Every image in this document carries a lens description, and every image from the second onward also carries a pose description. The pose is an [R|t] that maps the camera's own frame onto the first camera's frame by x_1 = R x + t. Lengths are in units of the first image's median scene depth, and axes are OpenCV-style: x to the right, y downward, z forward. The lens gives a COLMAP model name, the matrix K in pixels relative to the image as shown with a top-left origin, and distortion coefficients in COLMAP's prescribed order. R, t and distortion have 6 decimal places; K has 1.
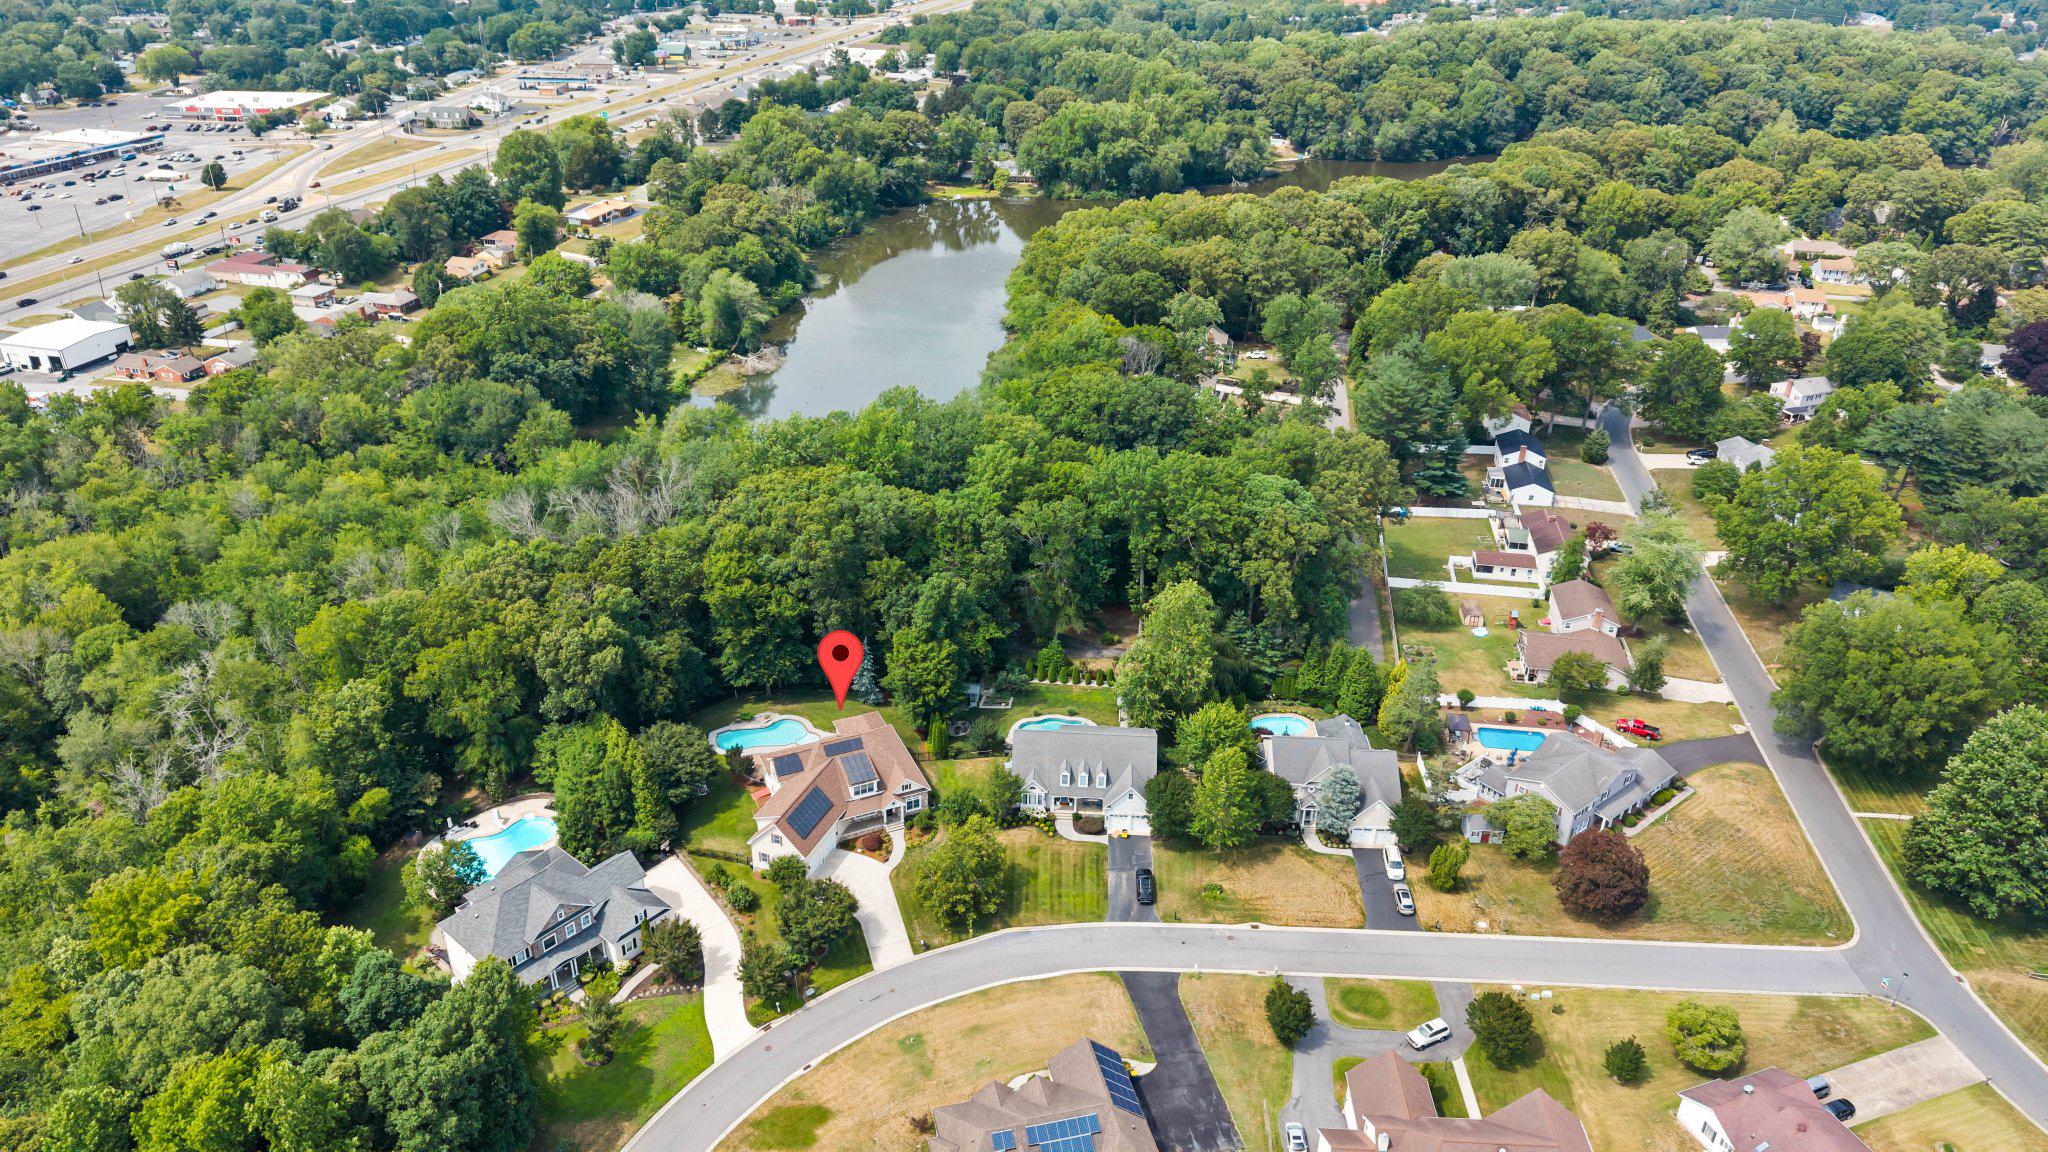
lens RADIAL K [[1379.5, 0, 1027.2], [0, 1379.5, 582.5], [0, 0, 1]] dist [0.039832, -0.041022]
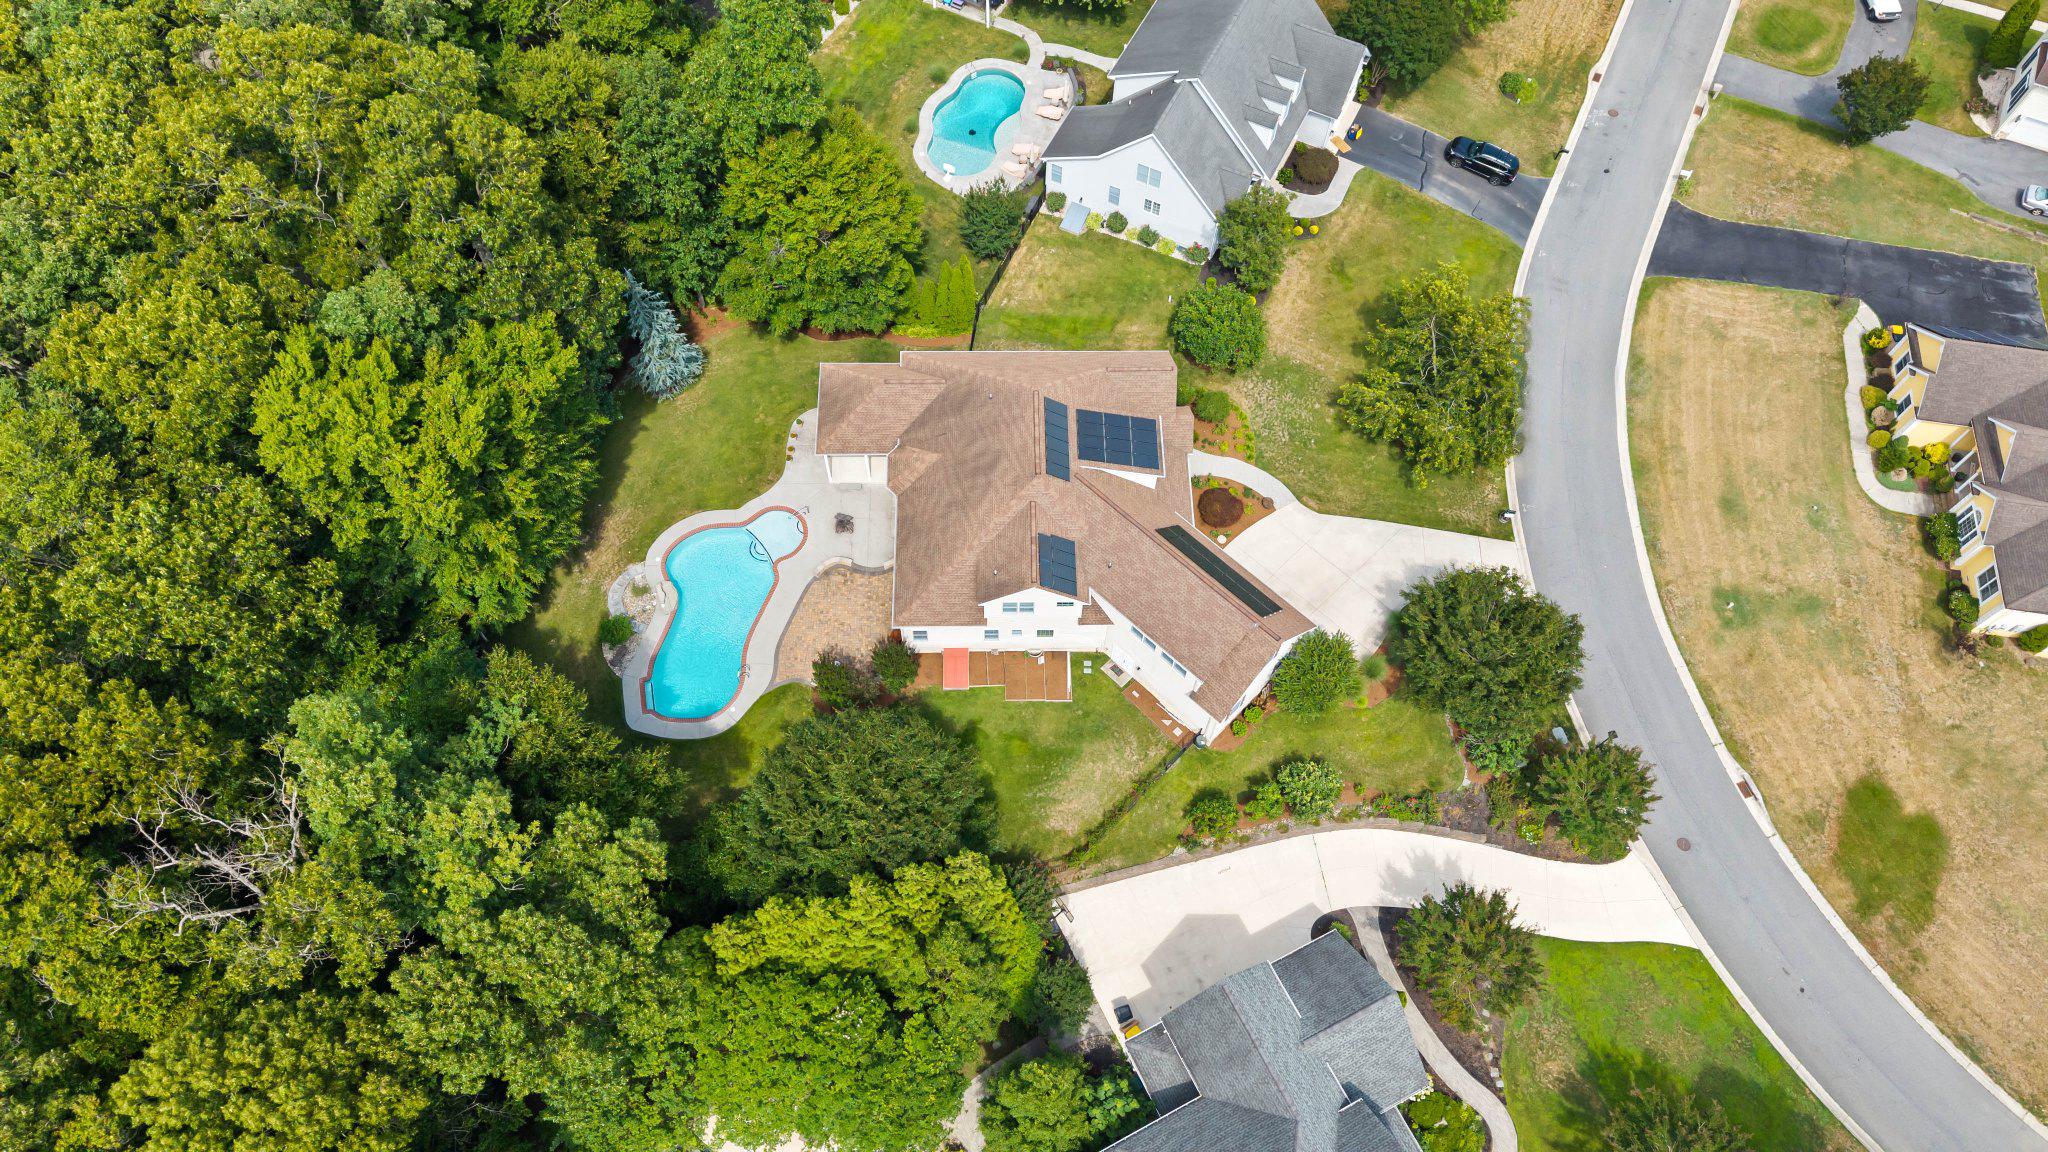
lens RADIAL K [[1379.5, 0, 1027.2], [0, 1379.5, 582.5], [0, 0, 1]] dist [0.039832, -0.041022]
pose [[0.386103, -0.818577, 0.425273, -0.341712], [0.422084, 0.566703, 0.707597, -0.152105], [-0.820226, -0.093704, 0.564313, 0.744748]]
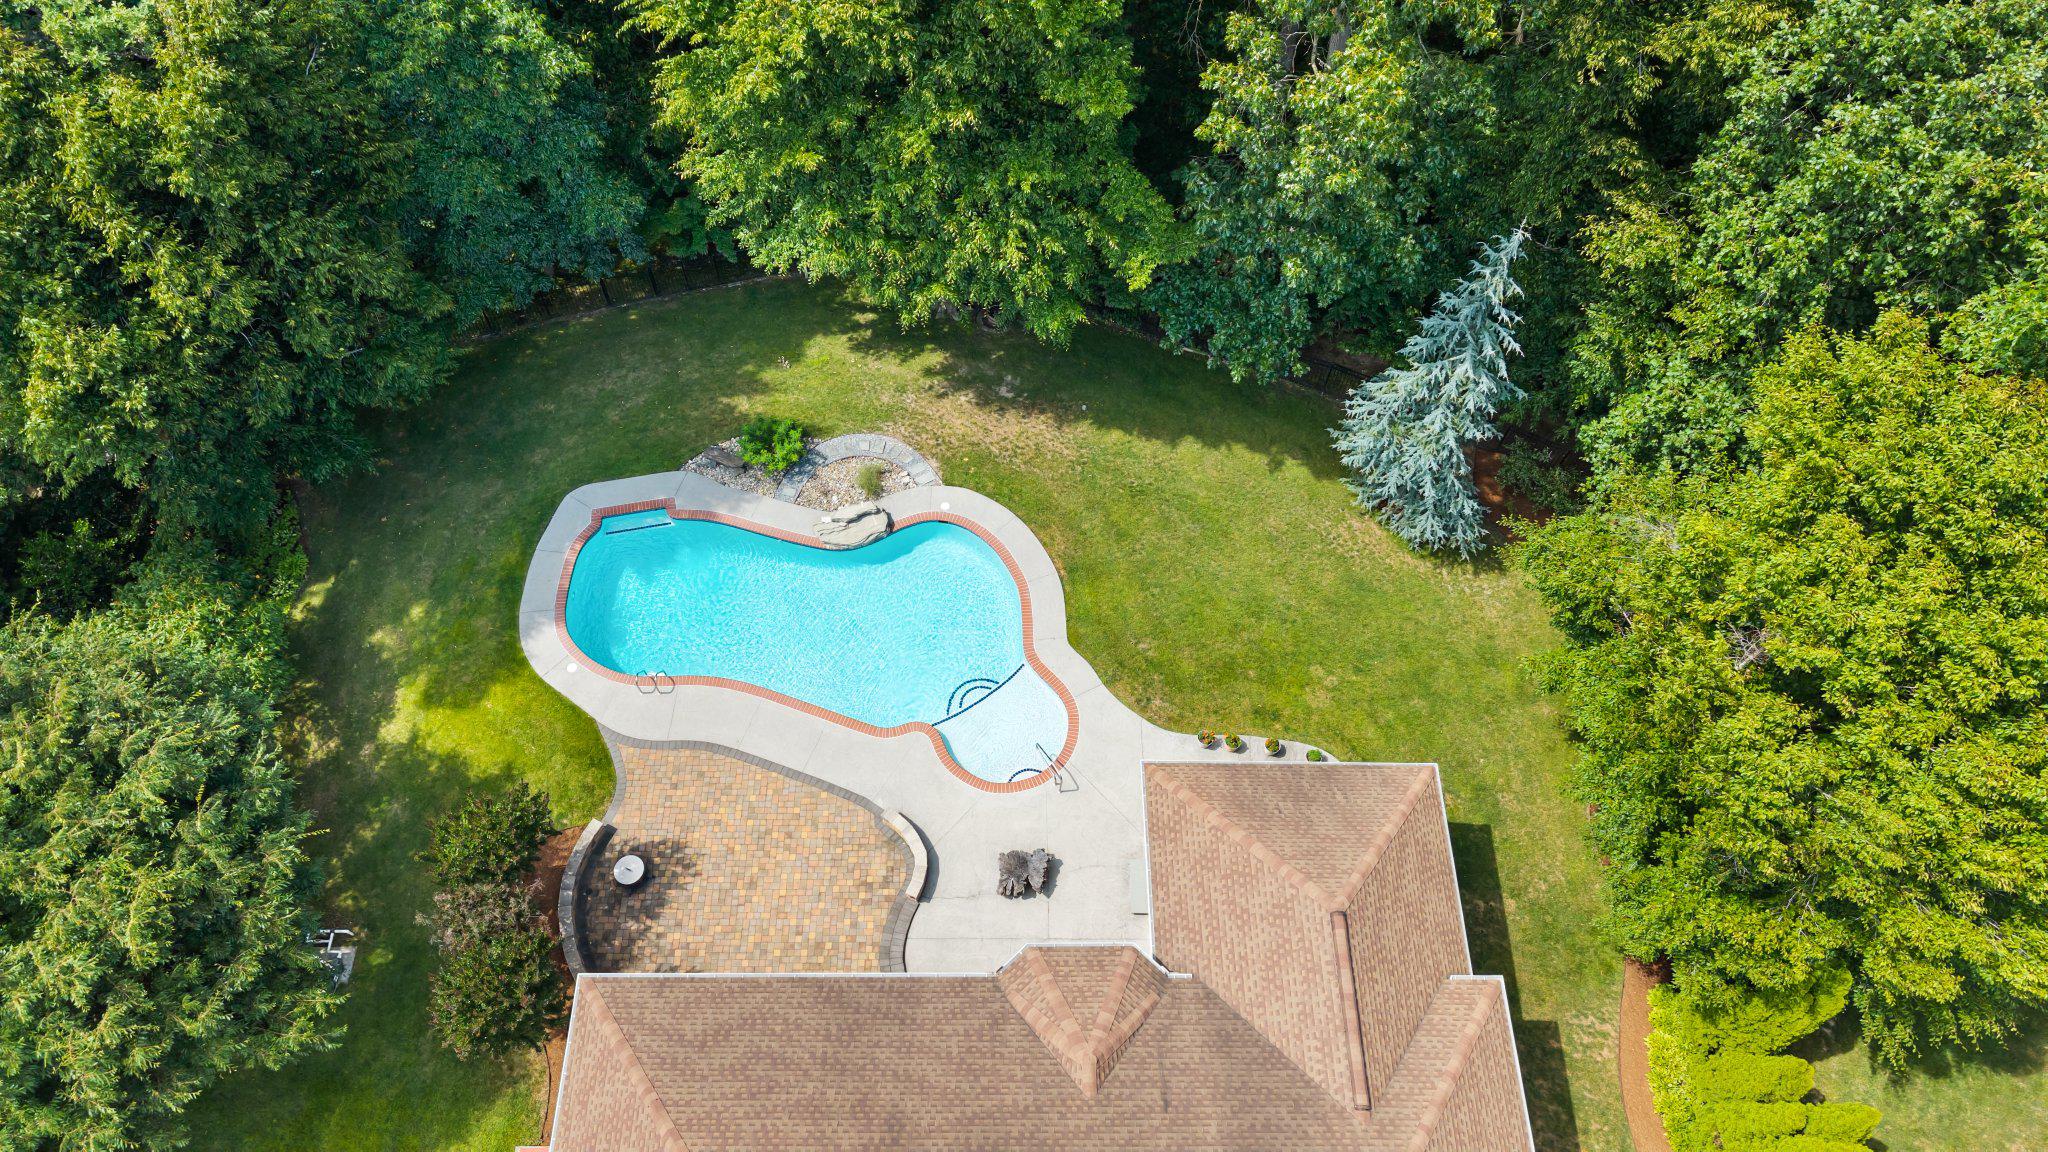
lens RADIAL K [[1411.6, 0, 1024.0], [0, 1411.6, 576.0], [0, 0, 1]] dist [0.029879, -0.028003]
pose [[0.914475, 0.345399, -0.210796, -0.133395], [-0.192915, 0.830078, 0.523215, 0.000691], [0.355695, -0.437802, 0.825718, 0.913710]]
